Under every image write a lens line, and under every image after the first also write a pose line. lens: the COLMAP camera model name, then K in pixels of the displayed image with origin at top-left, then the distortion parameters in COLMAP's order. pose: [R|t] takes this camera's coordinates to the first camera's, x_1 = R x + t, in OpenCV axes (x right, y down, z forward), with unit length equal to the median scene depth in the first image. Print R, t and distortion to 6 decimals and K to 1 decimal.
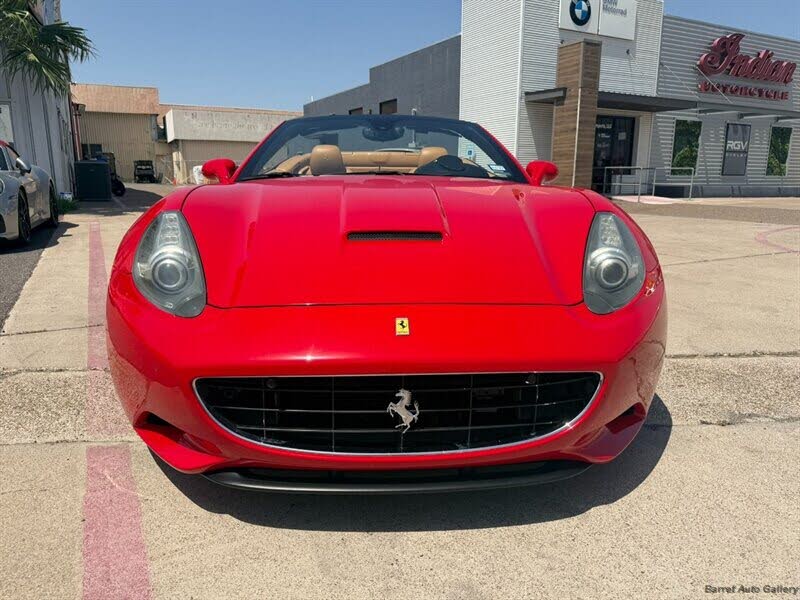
lens RADIAL K [[581.3, 0, 406.8], [0, 581.3, 278.6], [0, 0, 1]] dist [0.017349, -0.028538]
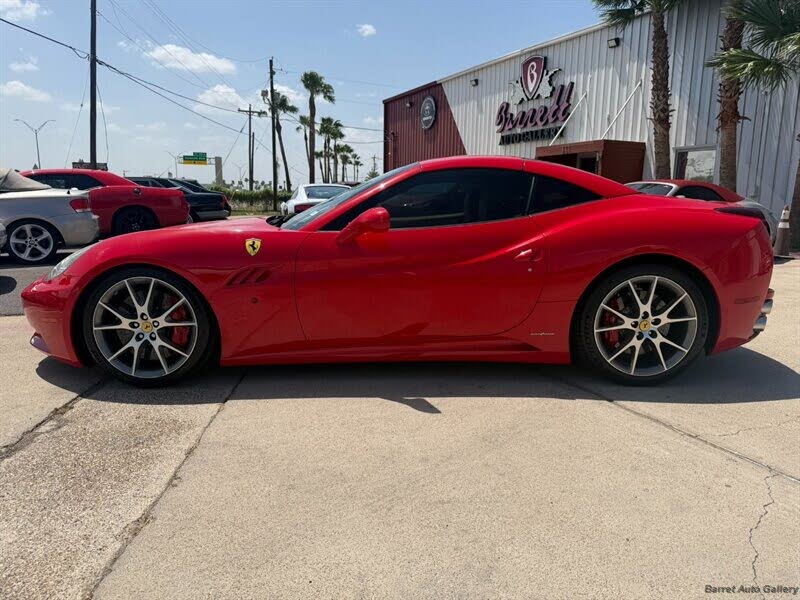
lens RADIAL K [[581.3, 0, 398.5], [0, 581.3, 295.4], [0, 0, 1]] dist [0.017349, -0.028538]
pose [[-0.068016, 0.157727, -0.985138, 1.083863], [-0.183801, 0.968542, 0.167760, -0.222382], [0.980608, 0.192479, -0.036886, 1.091499]]
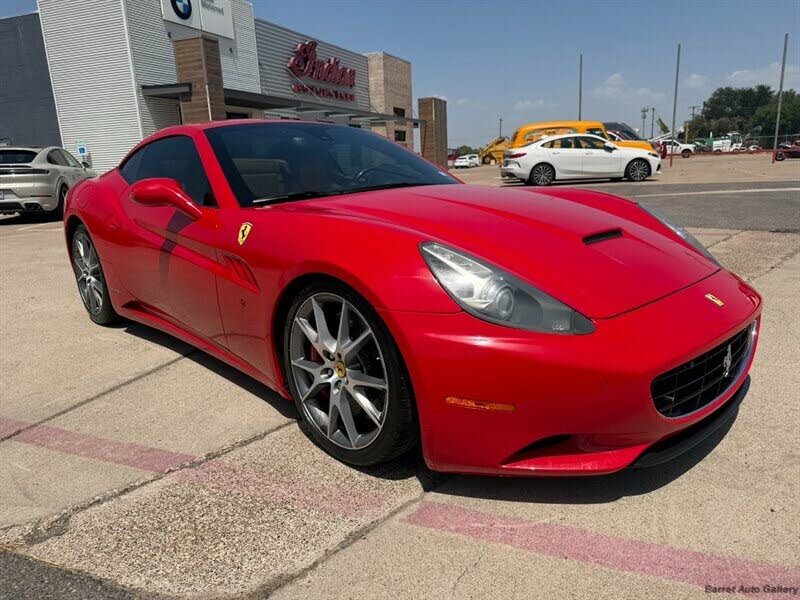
lens RADIAL K [[581.3, 0, 396.6], [0, 581.3, 280.8], [0, 0, 1]] dist [0.017349, -0.028538]
pose [[0.750958, -0.168654, 0.638449, -0.578286], [0.158468, 0.984609, 0.073703, -0.072836], [-0.641054, 0.045826, 0.766127, 0.176305]]
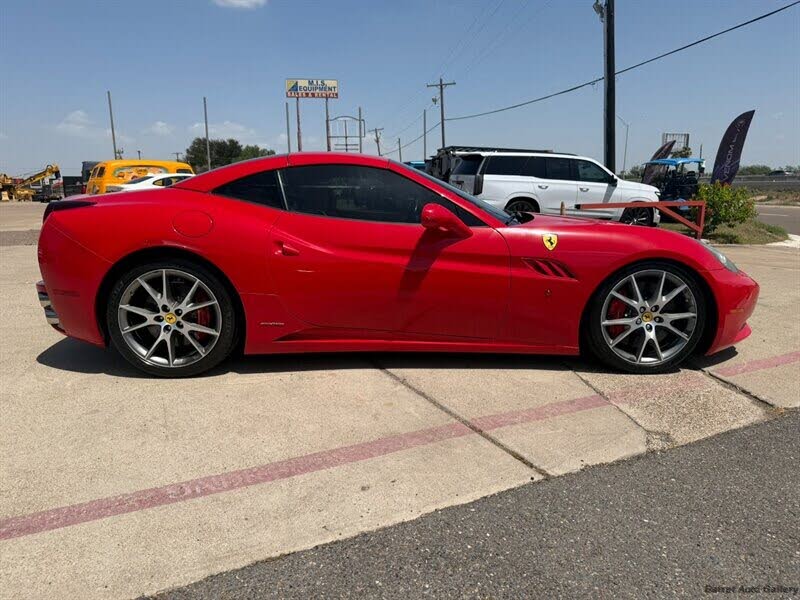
lens RADIAL K [[581.3, 0, 400.4], [0, 581.3, 294.1], [0, 0, 1]] dist [0.017349, -0.028538]
pose [[0.004944, -0.180851, 0.983498, -1.193734], [0.178307, 0.967908, 0.177088, -0.228165], [-0.983962, 0.174489, 0.037033, 1.000957]]
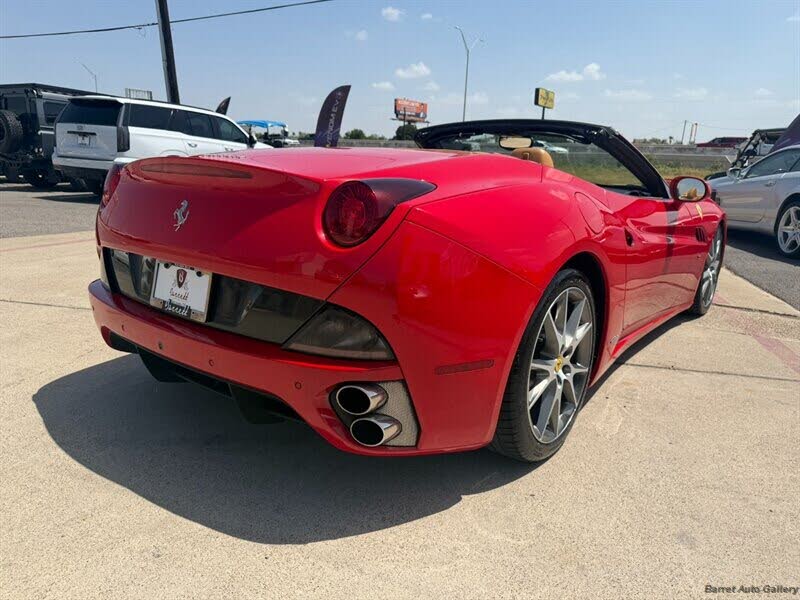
lens RADIAL K [[581.3, 0, 392.9], [0, 581.3, 305.4], [0, 0, 1]] dist [0.017349, -0.028538]
pose [[-0.730126, -0.198744, 0.653772, -0.553532], [0.081799, 0.924466, 0.372386, -0.372537], [-0.678399, 0.325366, -0.658720, 1.859796]]
